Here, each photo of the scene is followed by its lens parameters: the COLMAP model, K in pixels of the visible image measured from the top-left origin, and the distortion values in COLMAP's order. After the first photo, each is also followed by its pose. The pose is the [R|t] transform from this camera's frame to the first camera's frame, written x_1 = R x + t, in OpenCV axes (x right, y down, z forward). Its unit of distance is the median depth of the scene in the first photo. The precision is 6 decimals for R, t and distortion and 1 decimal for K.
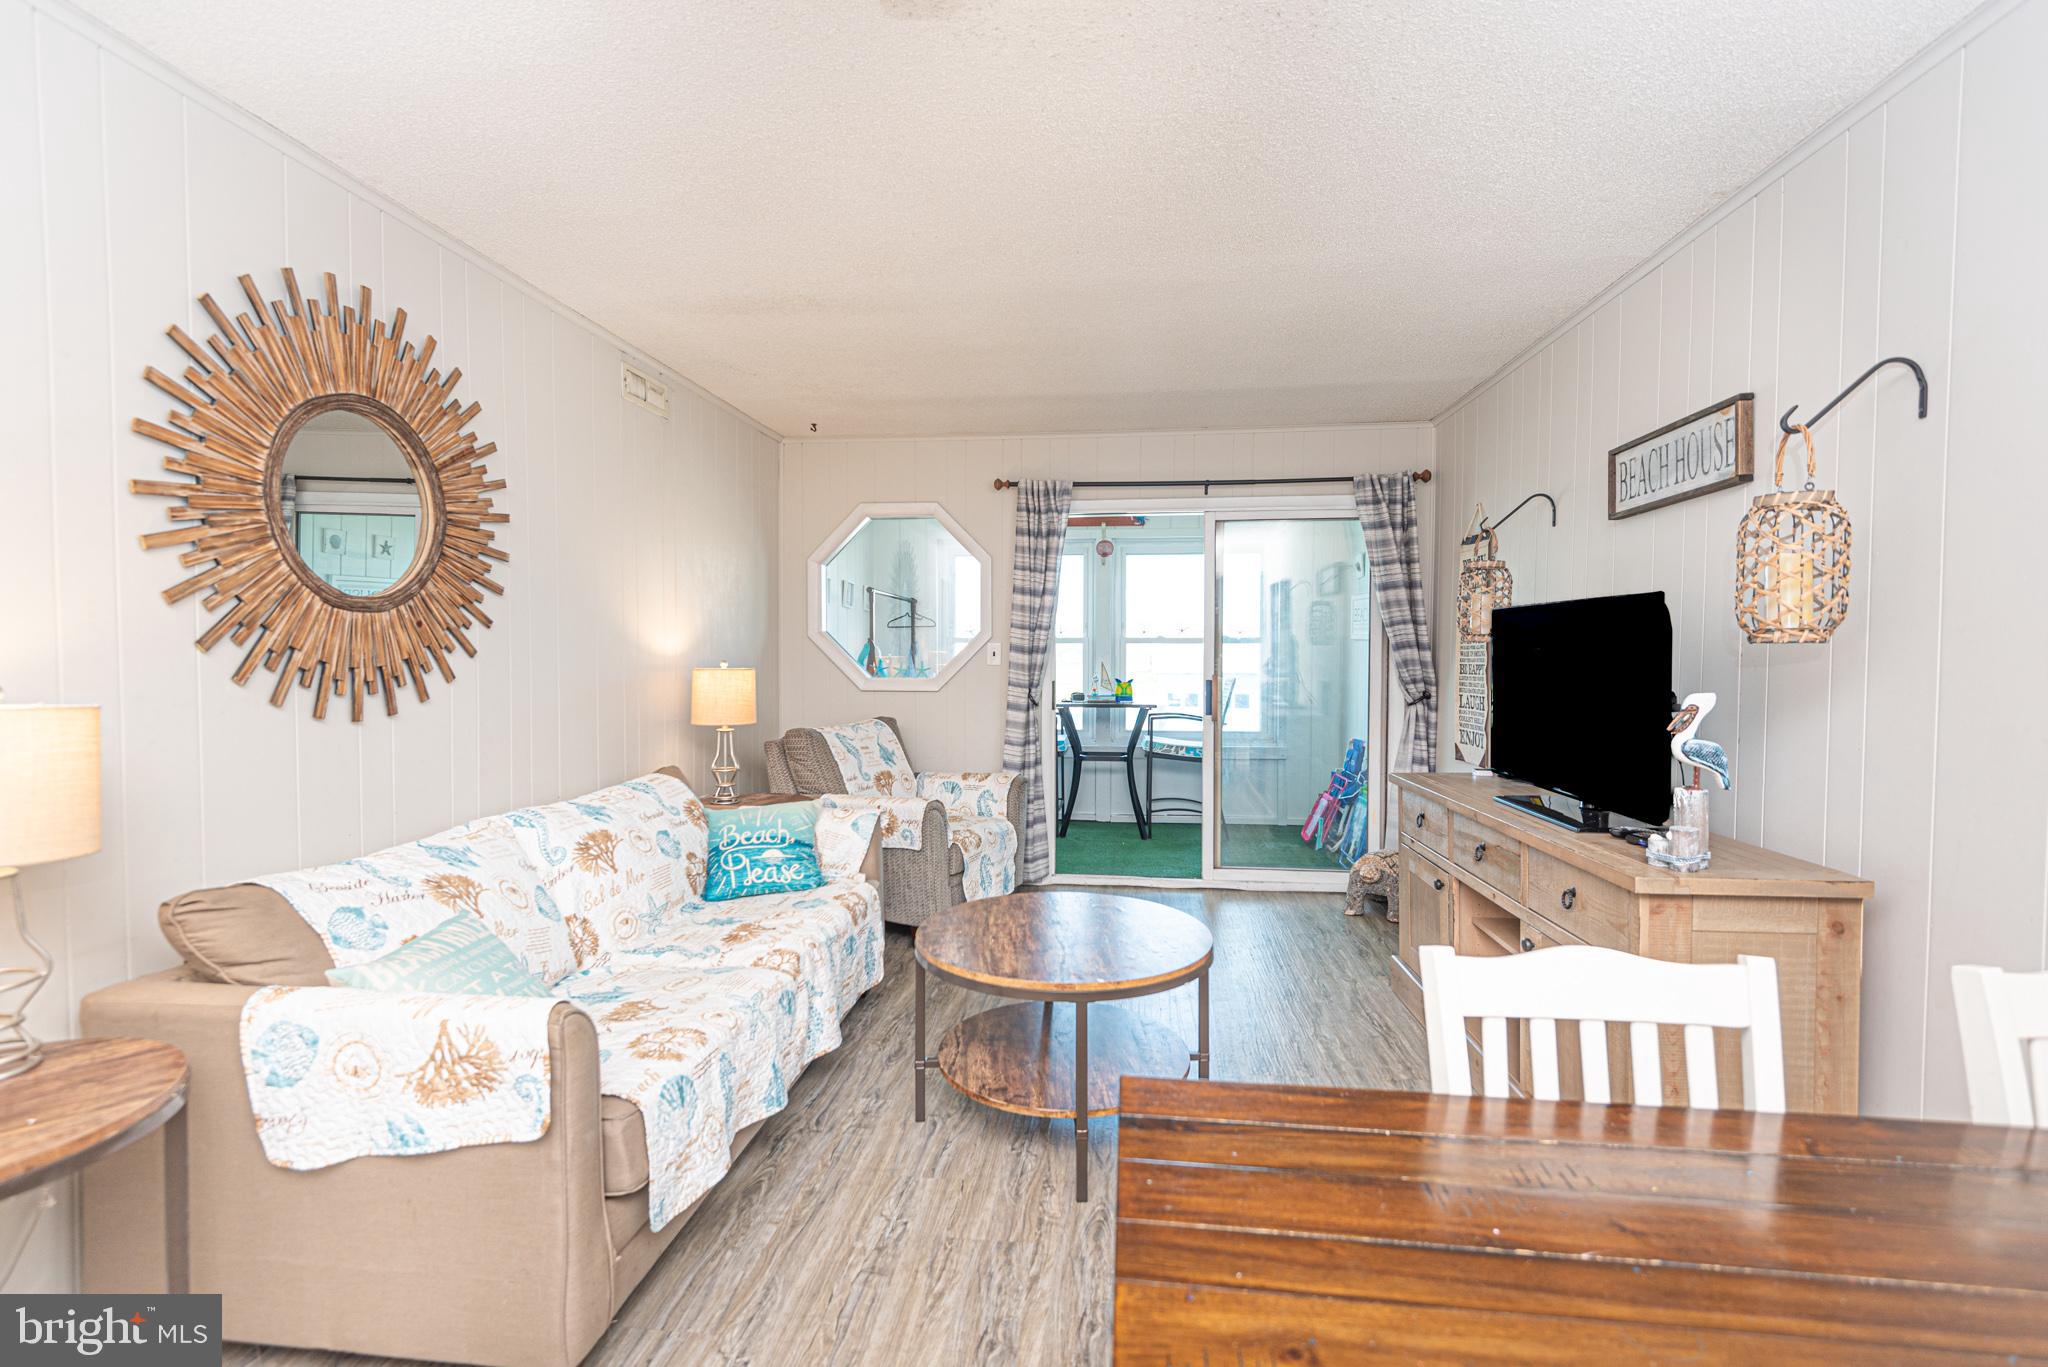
lens RADIAL K [[916.5, 0, 1043.0], [0, 916.5, 678.7], [0, 0, 1]] dist [0.041199, -0.021319]
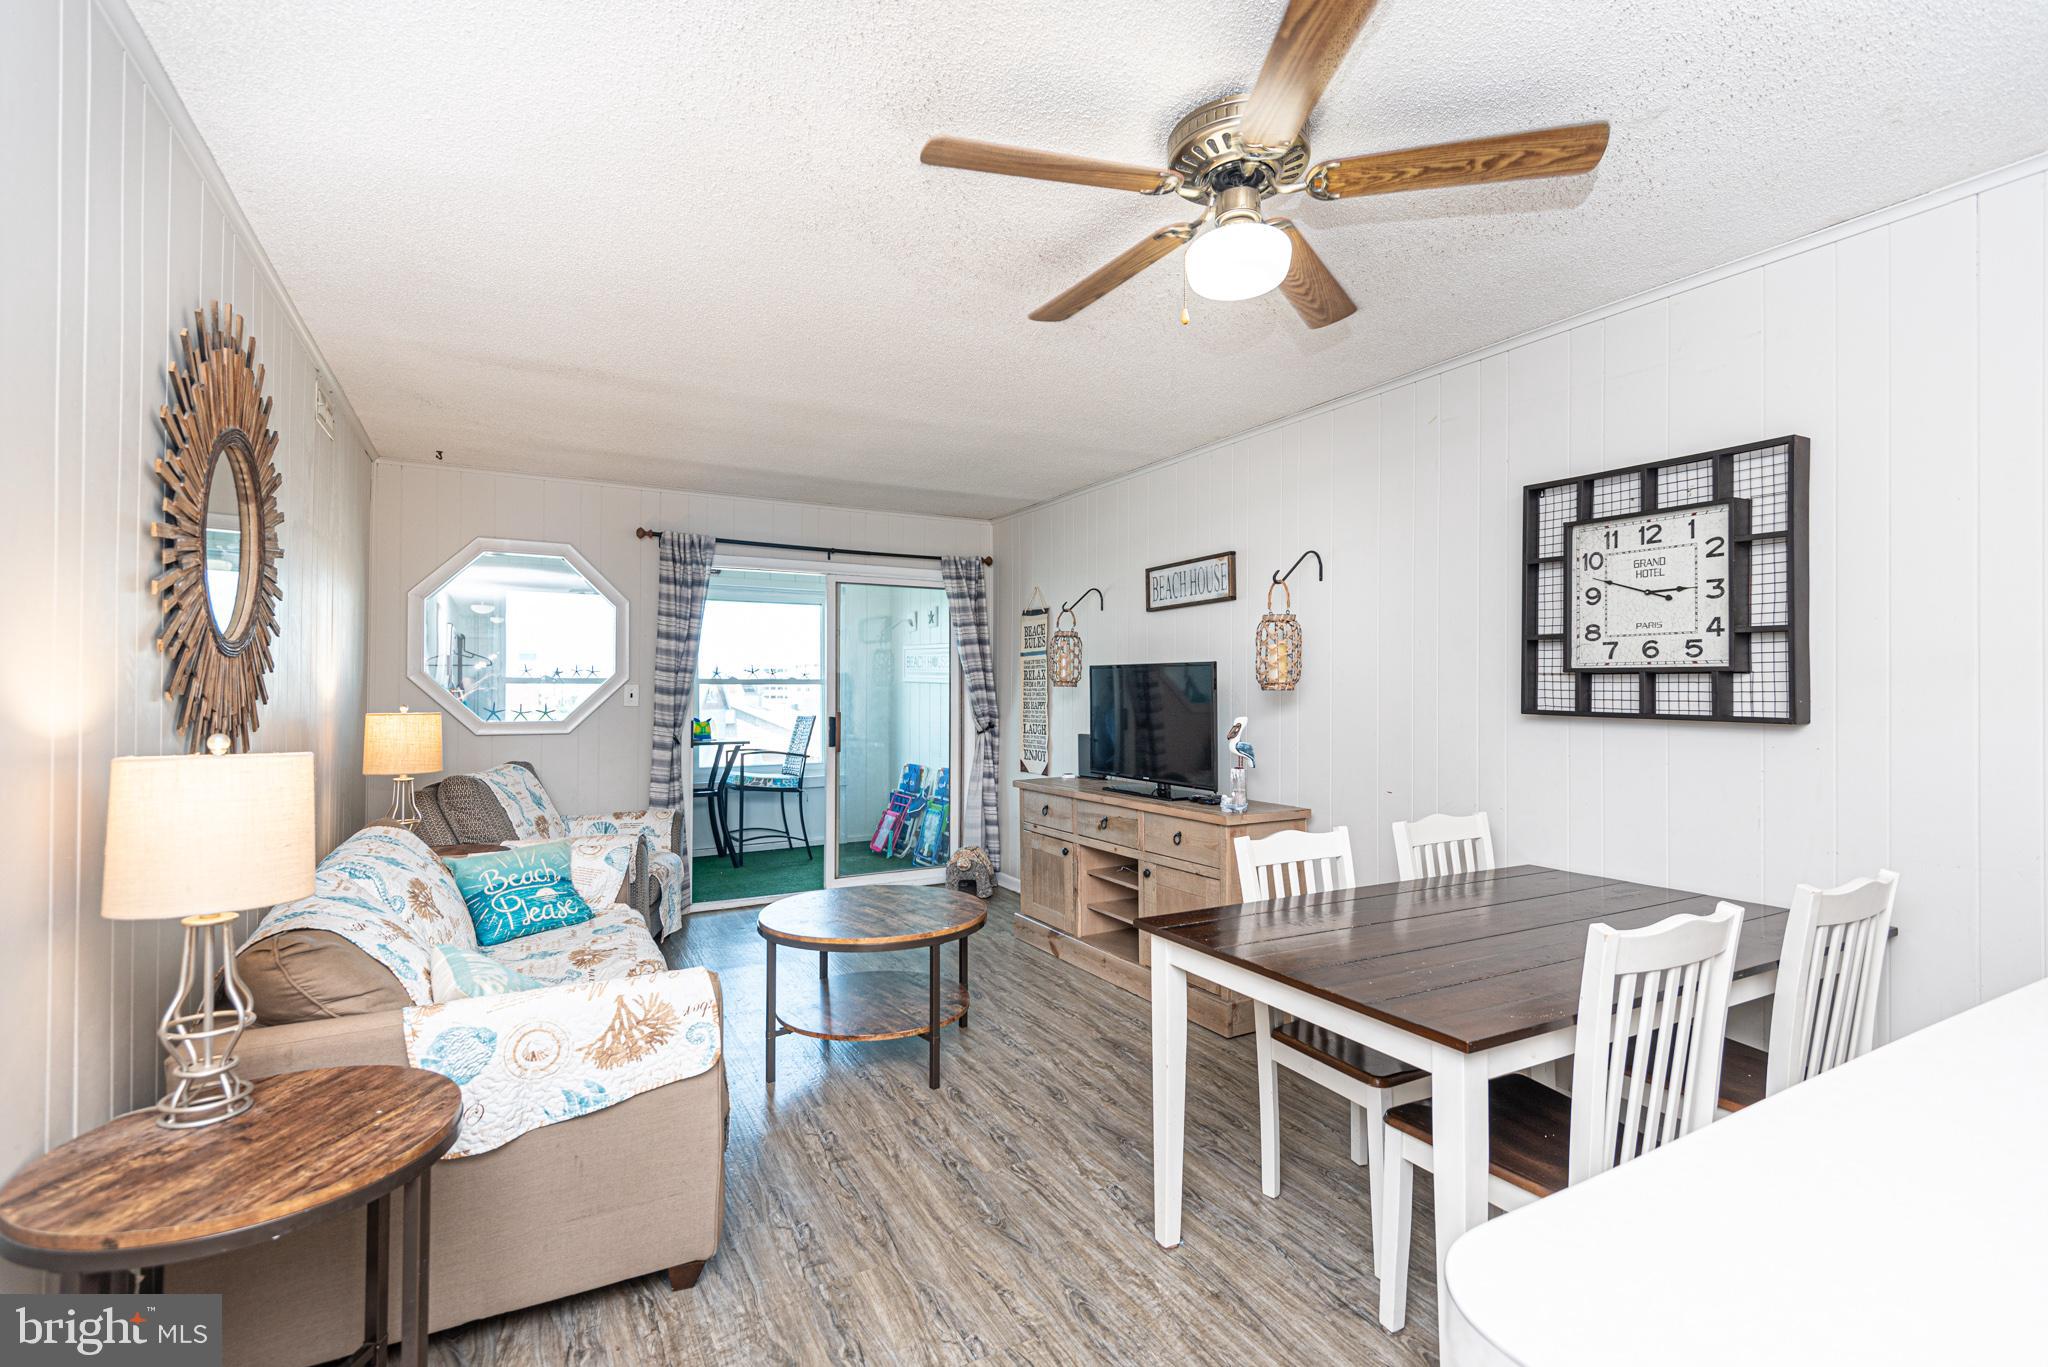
lens RADIAL K [[944.0, 0, 1024.0], [0, 944.0, 683.5], [0, 0, 1]] dist [0.044279, -0.025494]
pose [[0.812226, 0.002928, 0.583335, -0.346985], [0.017674, 0.999405, -0.029626, -0.001171], [-0.583075, 0.034372, 0.811691, -0.133020]]
